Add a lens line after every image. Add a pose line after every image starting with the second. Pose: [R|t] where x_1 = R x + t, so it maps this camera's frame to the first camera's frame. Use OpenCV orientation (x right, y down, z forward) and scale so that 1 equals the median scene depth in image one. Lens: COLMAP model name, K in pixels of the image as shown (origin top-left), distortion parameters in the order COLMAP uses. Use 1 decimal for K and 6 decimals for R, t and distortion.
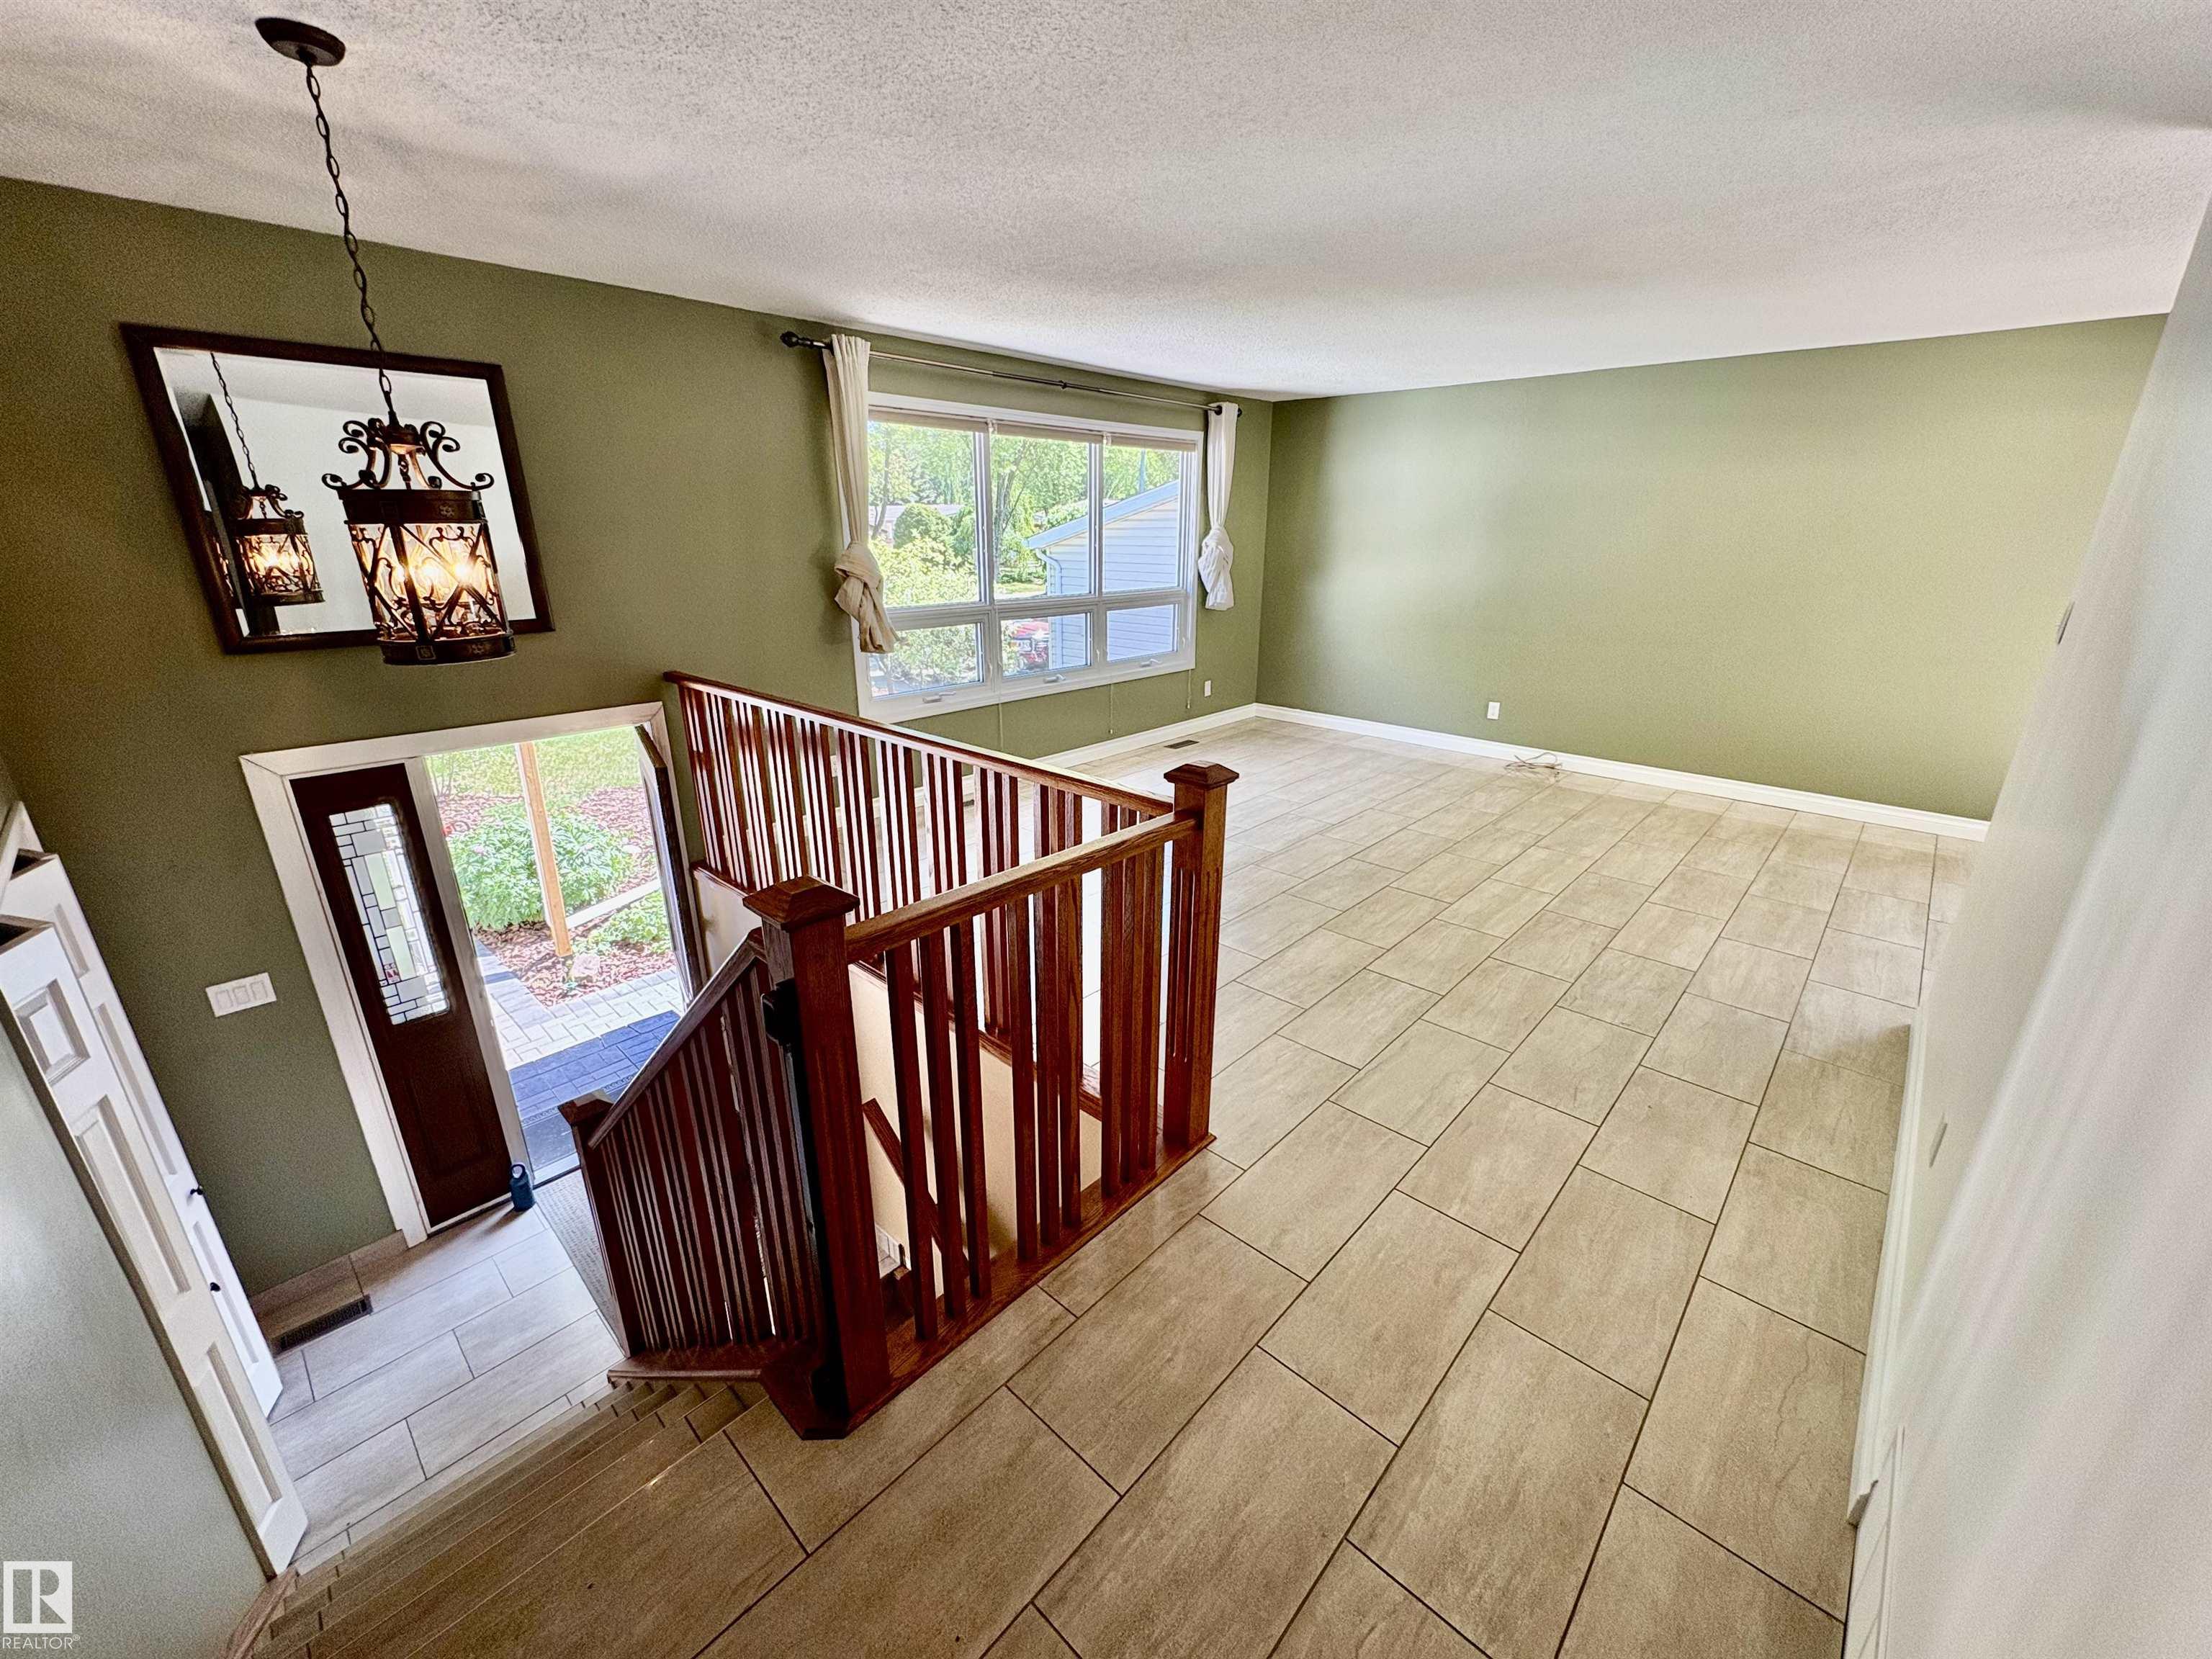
lens RADIAL K [[881.6, 0, 1104.7], [0, 881.6, 830.6], [0, 0, 1]] dist [0.001709, -0.000188]
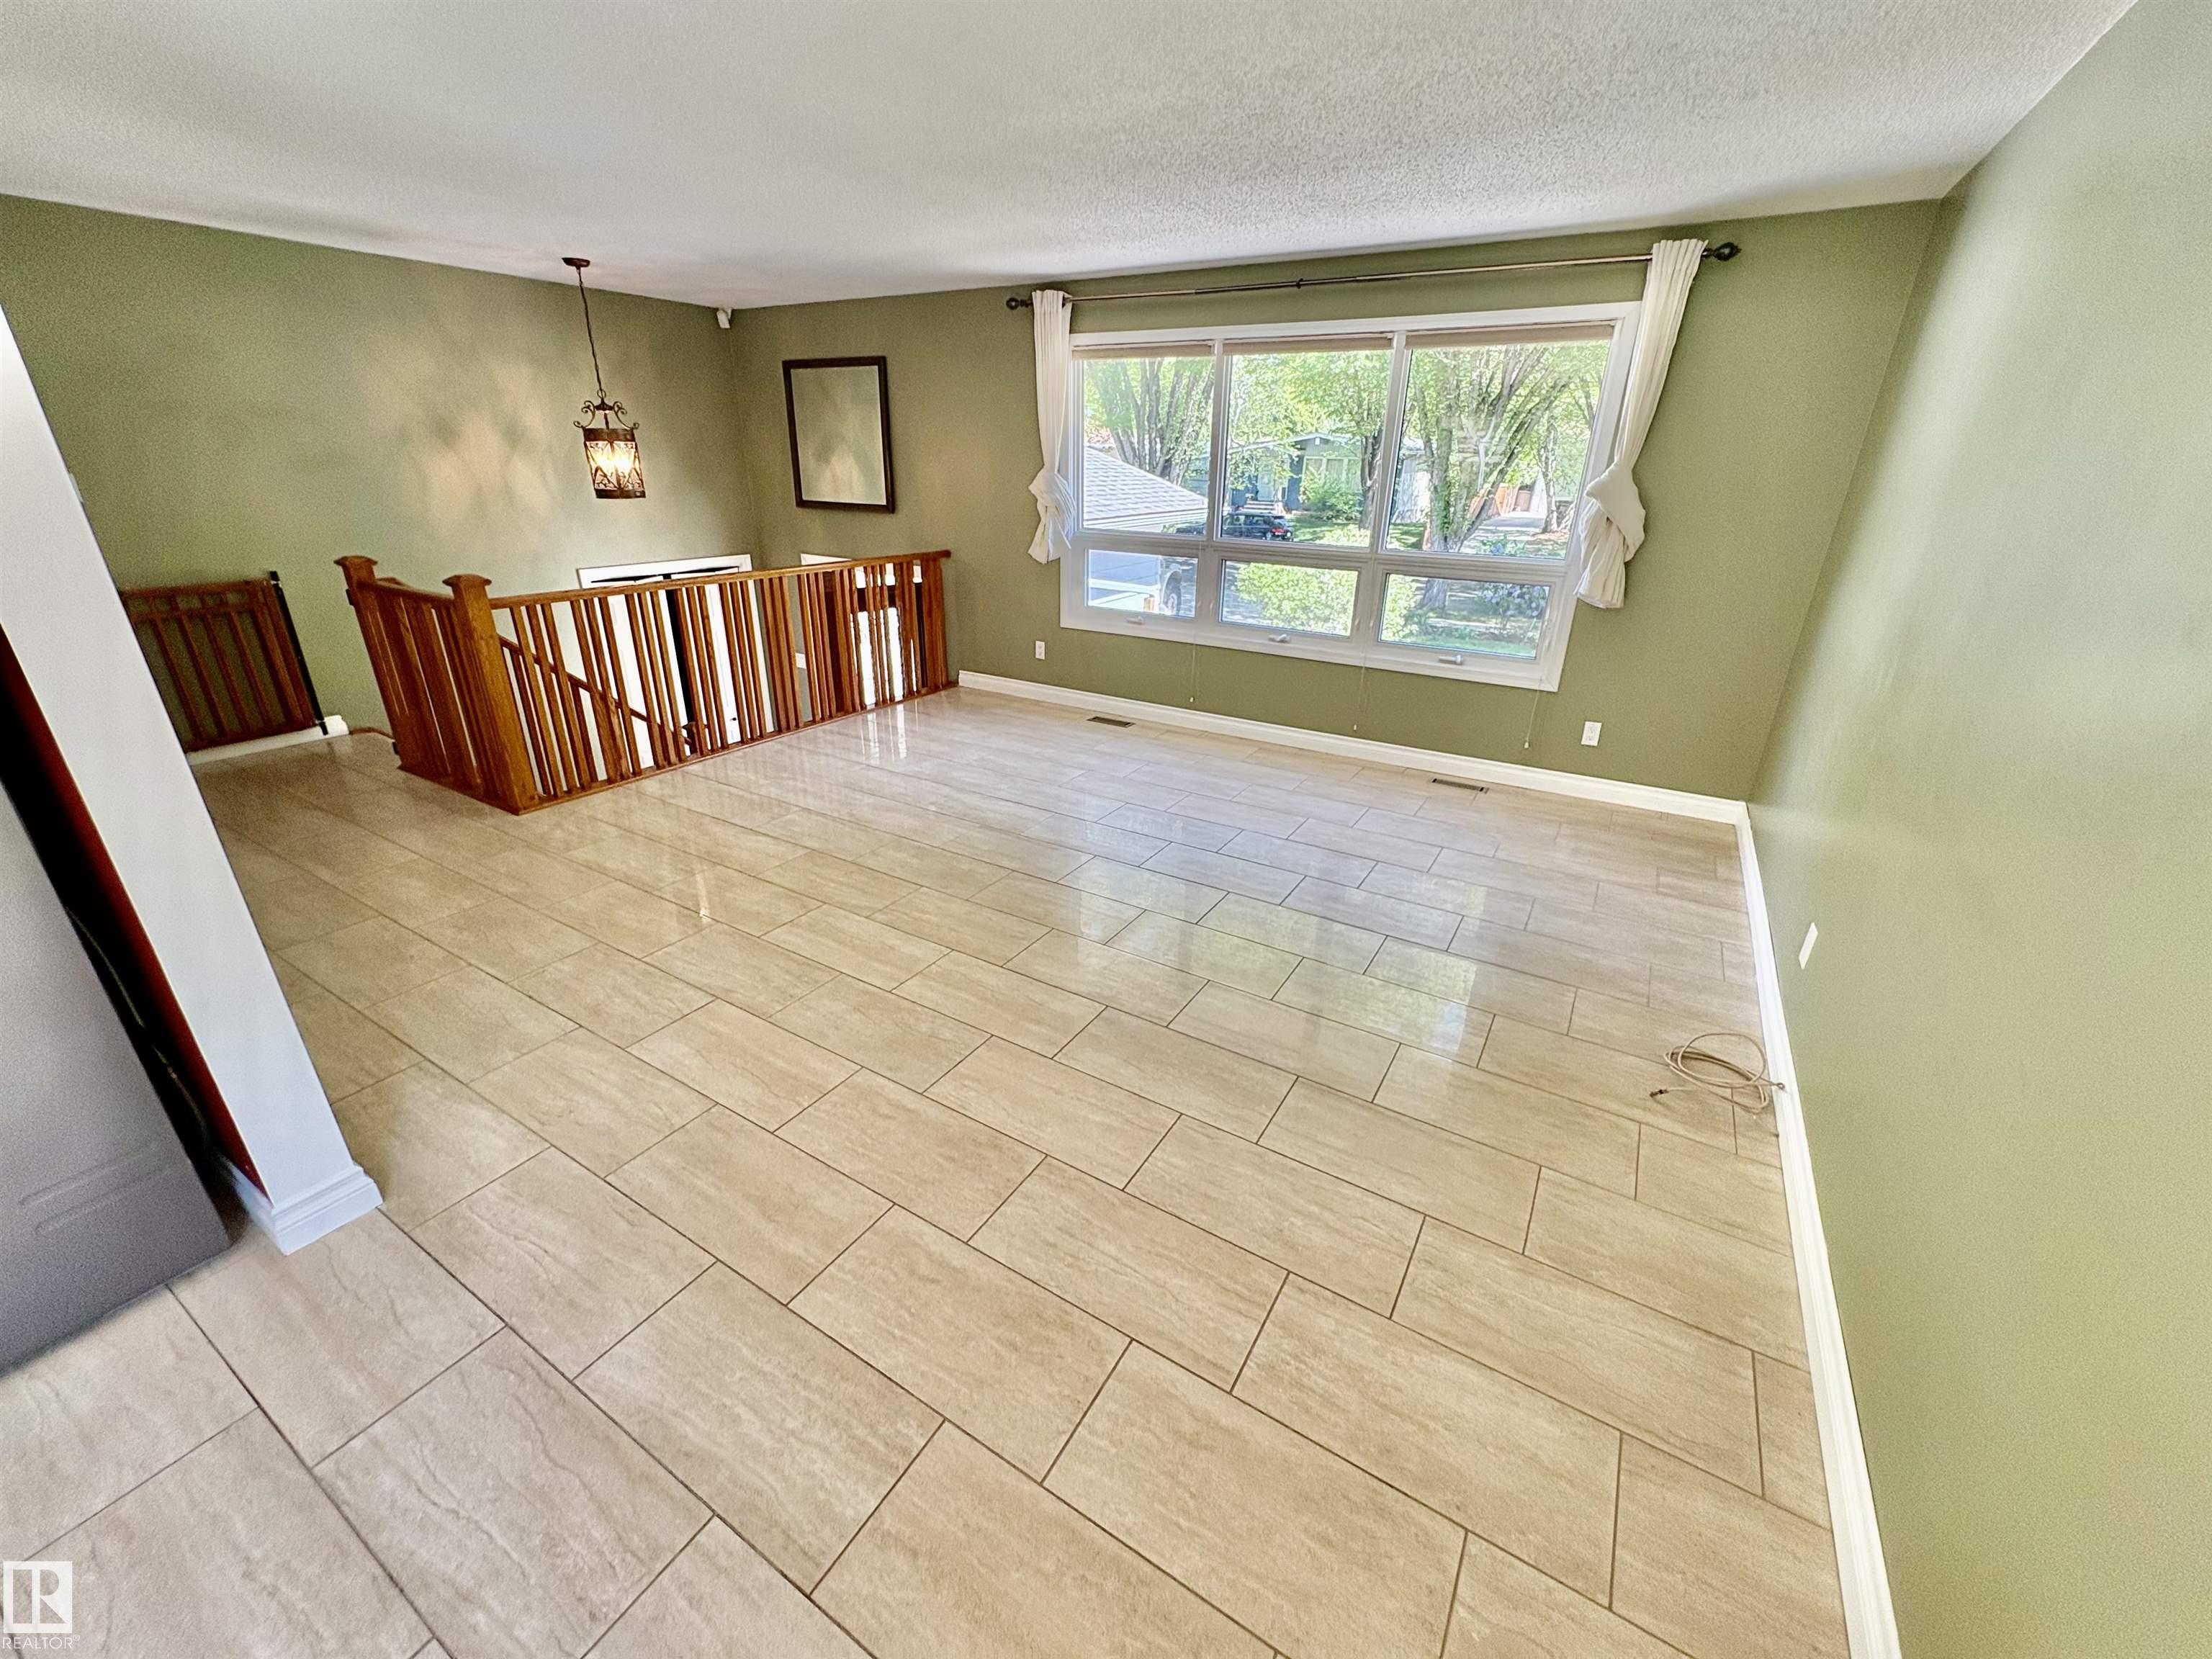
lens RADIAL K [[881.6, 0, 1105.0], [0, 881.6, 826.0], [0, 0, 1]] dist [0.001709, -0.000188]
pose [[0.202464, 0.382605, -0.901455, 1.087969], [-0.340108, 0.890693, 0.301650, -0.300483], [0.918333, 0.245519, 0.310460, 0.879024]]
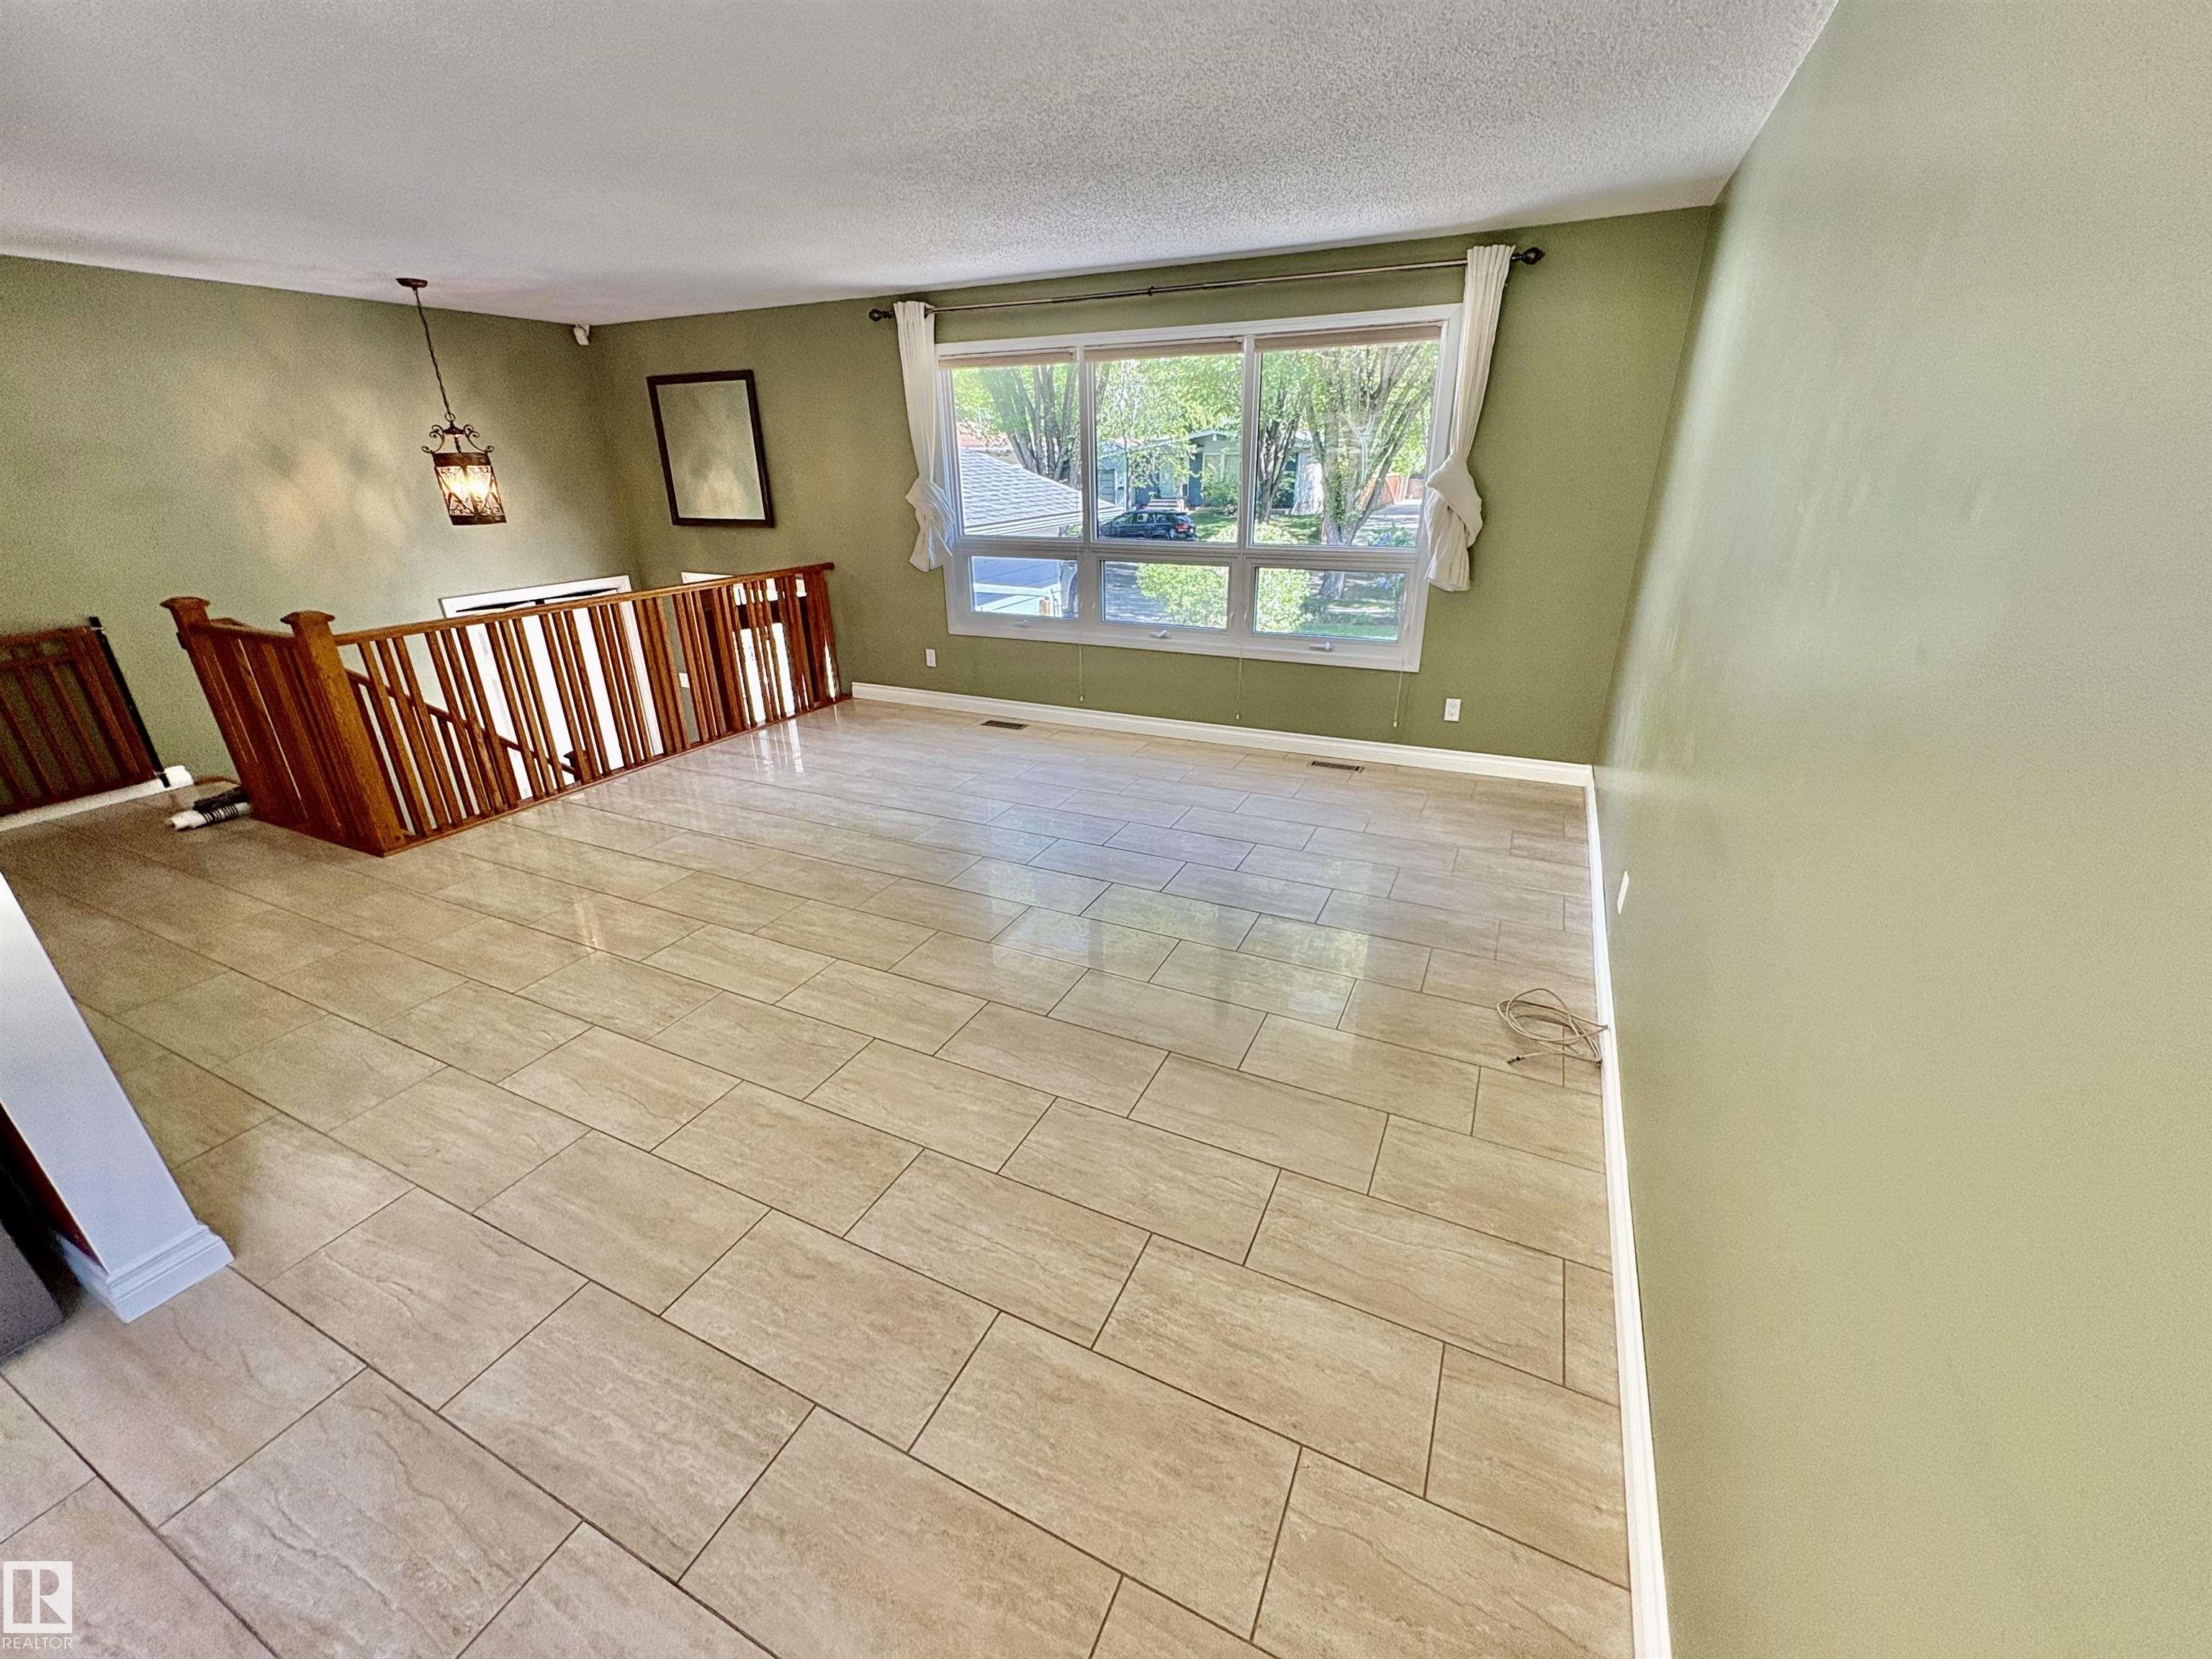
lens RADIAL K [[881.6, 0, 1104.8], [0, 881.6, 826.0], [0, 0, 1]] dist [0.001709, -0.000188]
pose [[0.297983, 0.364492, -0.882242, 1.121317], [-0.302198, 0.912713, 0.275012, -0.318501], [0.905473, 0.184663, 0.382122, 0.914685]]
